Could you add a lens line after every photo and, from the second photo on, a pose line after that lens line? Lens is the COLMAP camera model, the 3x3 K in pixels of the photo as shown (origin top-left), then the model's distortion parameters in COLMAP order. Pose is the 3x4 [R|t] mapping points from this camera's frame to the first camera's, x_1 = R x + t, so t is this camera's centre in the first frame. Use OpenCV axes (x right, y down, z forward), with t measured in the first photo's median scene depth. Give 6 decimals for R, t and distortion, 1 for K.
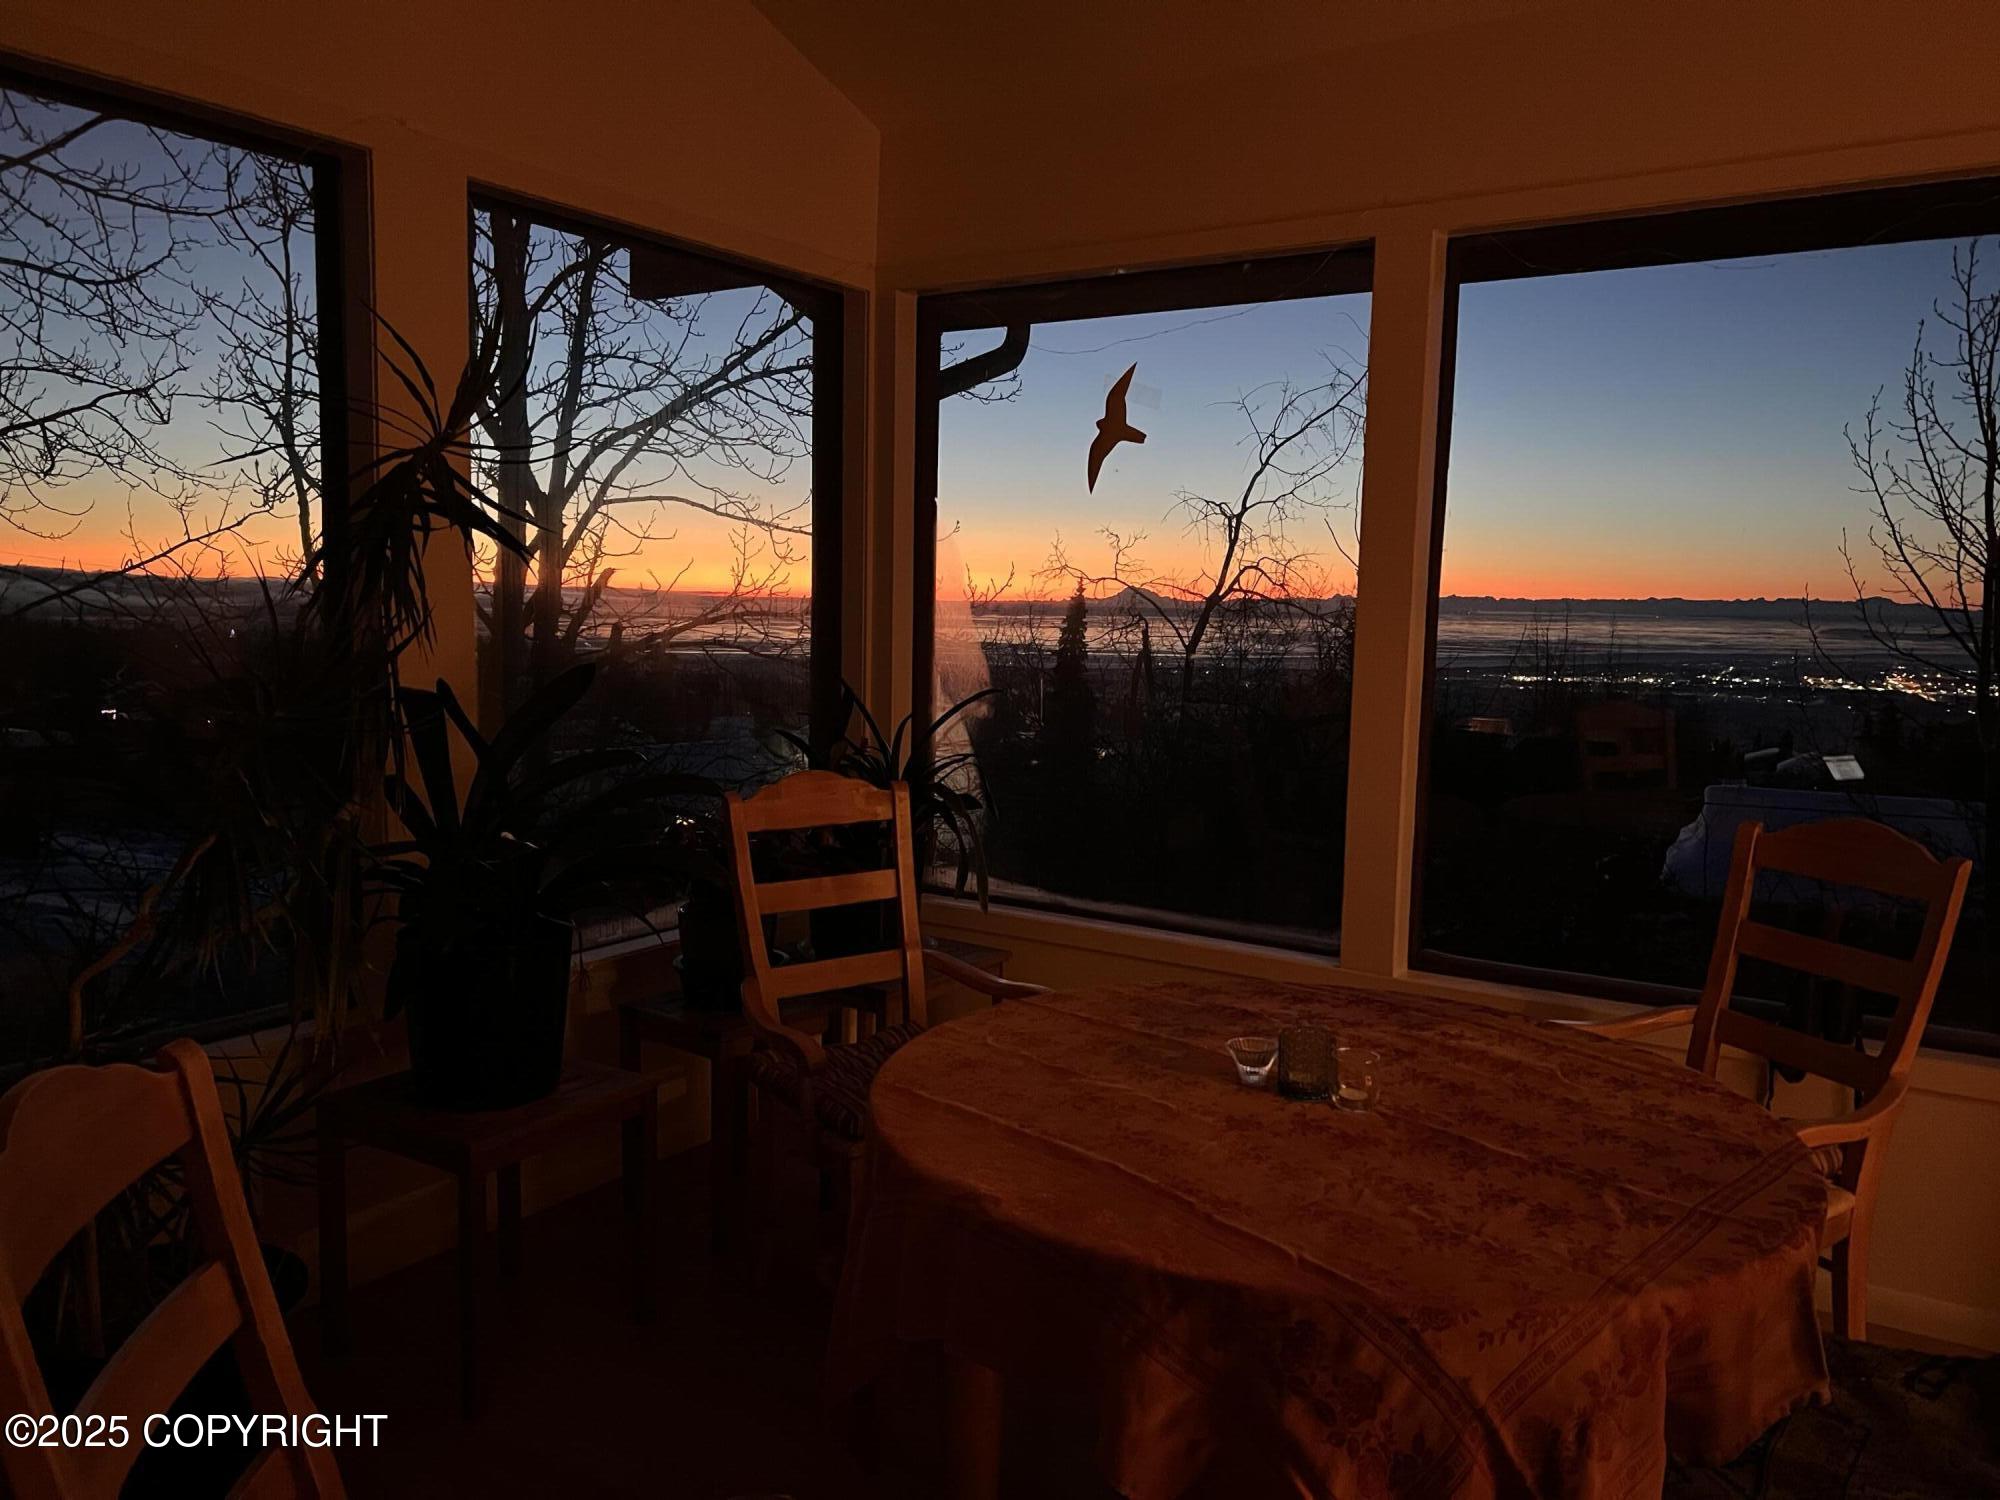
lens RADIAL K [[1528.8, 0, 1000.0], [0, 1528.8, 750.0], [0, 0, 1]] dist [0.026507, 0.001743]
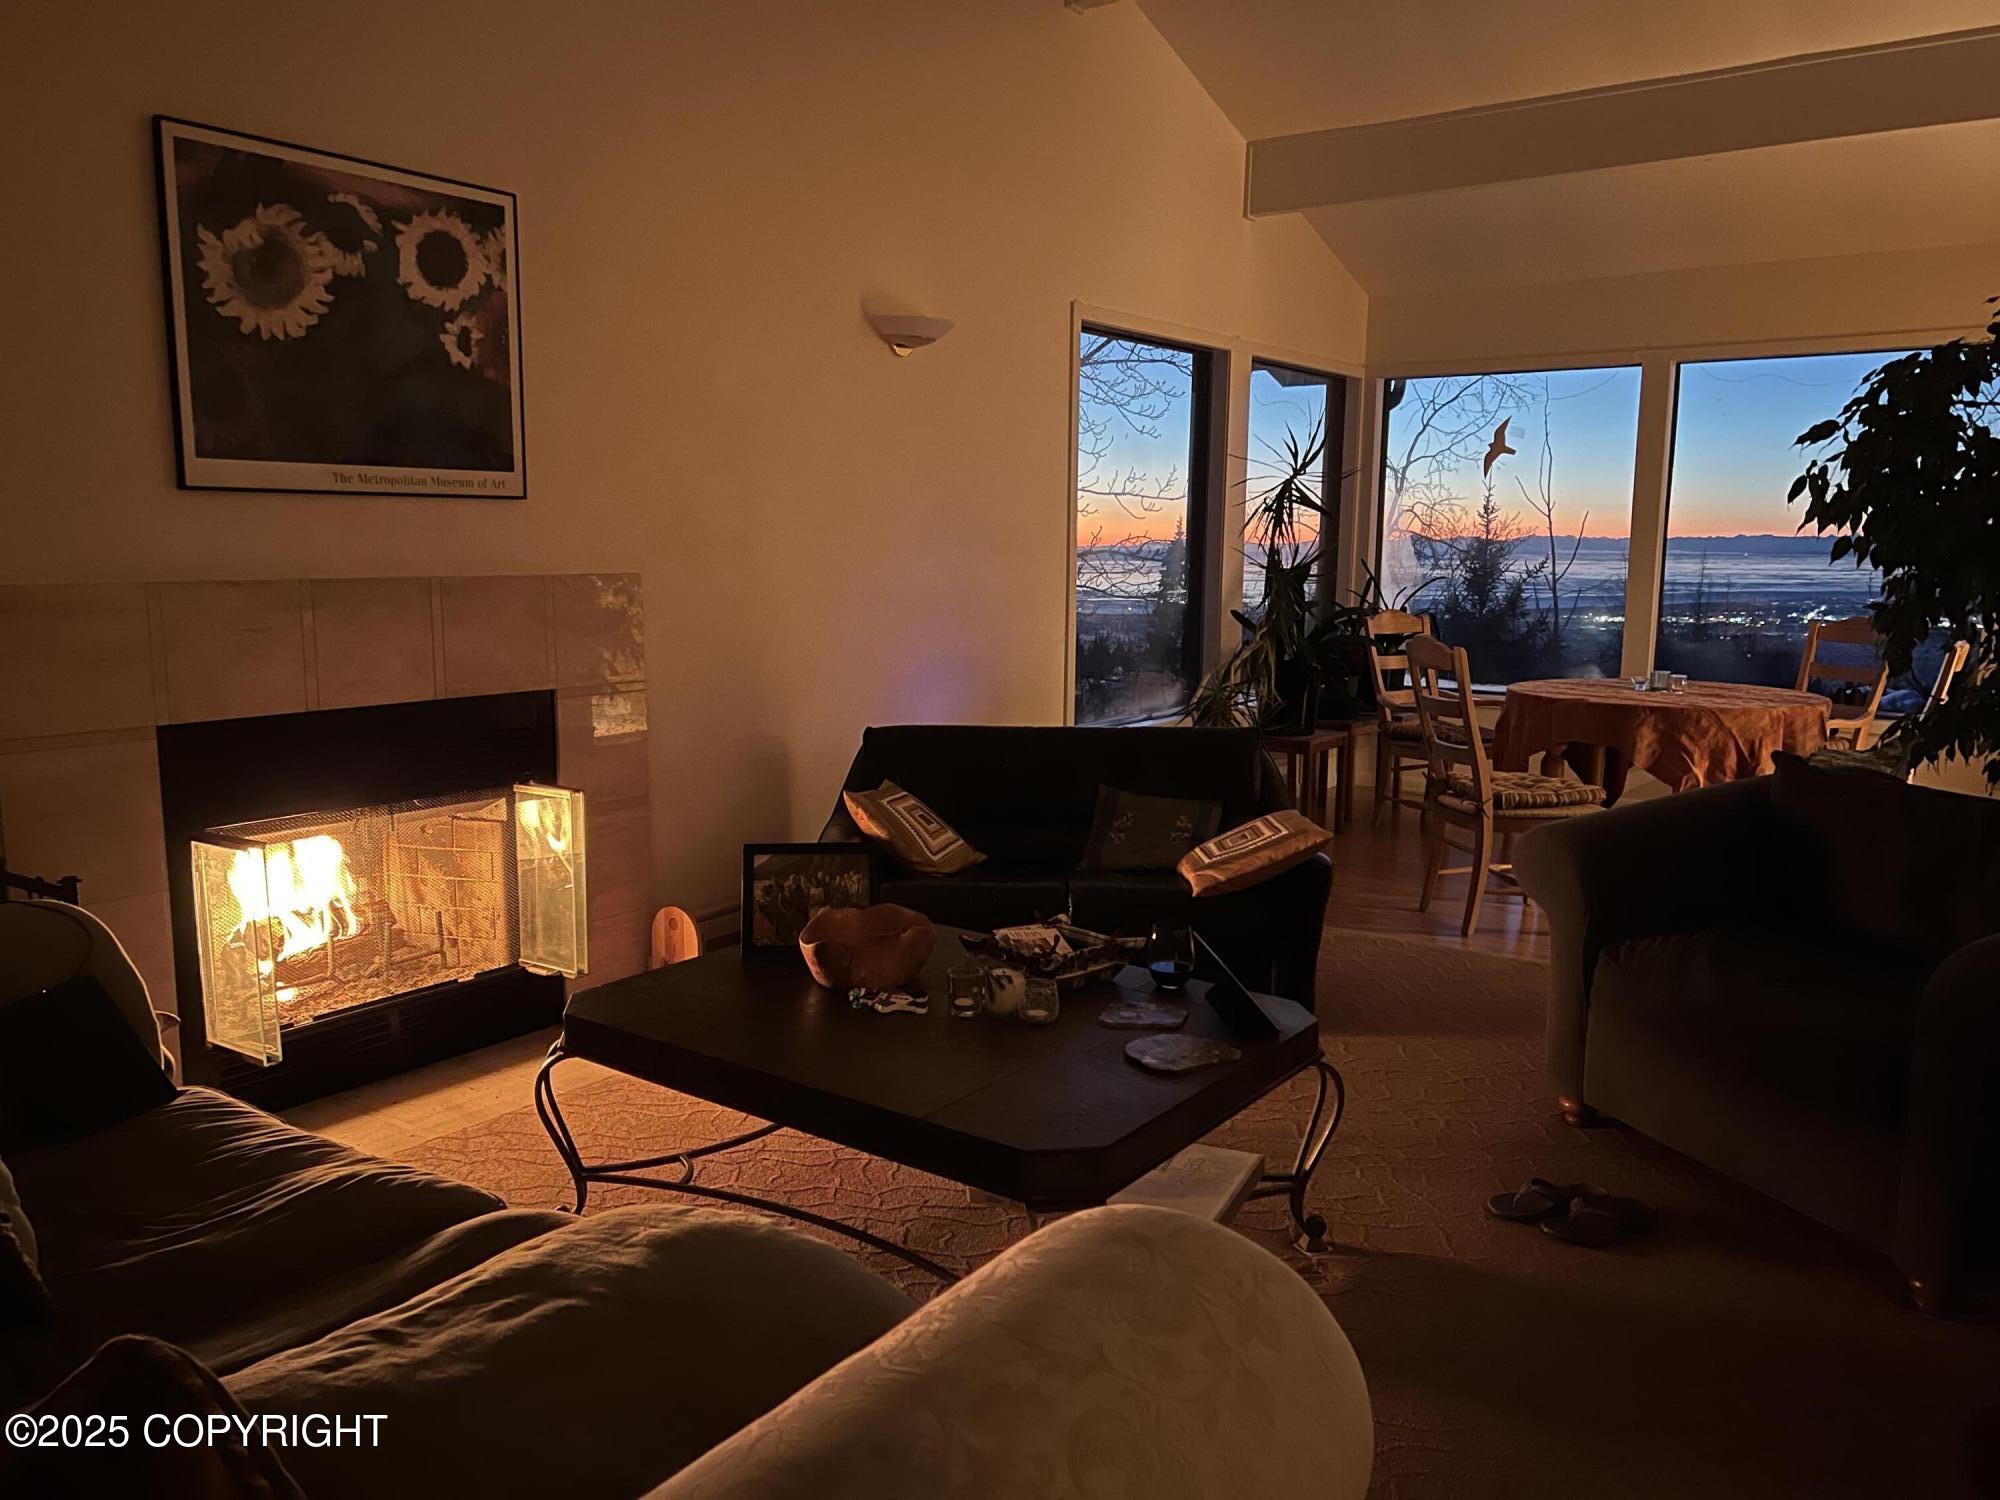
lens RADIAL K [[1491.5, 0, 1000.0], [0, 1491.5, 750.0], [0, 0, 1]] dist [0.005189, 0.001866]
pose [[0.998198, -0.009068, -0.059319, -0.584232], [0.011305, 0.999233, 0.037484, 0.135652], [0.058934, -0.038087, 0.997535, -1.275778]]
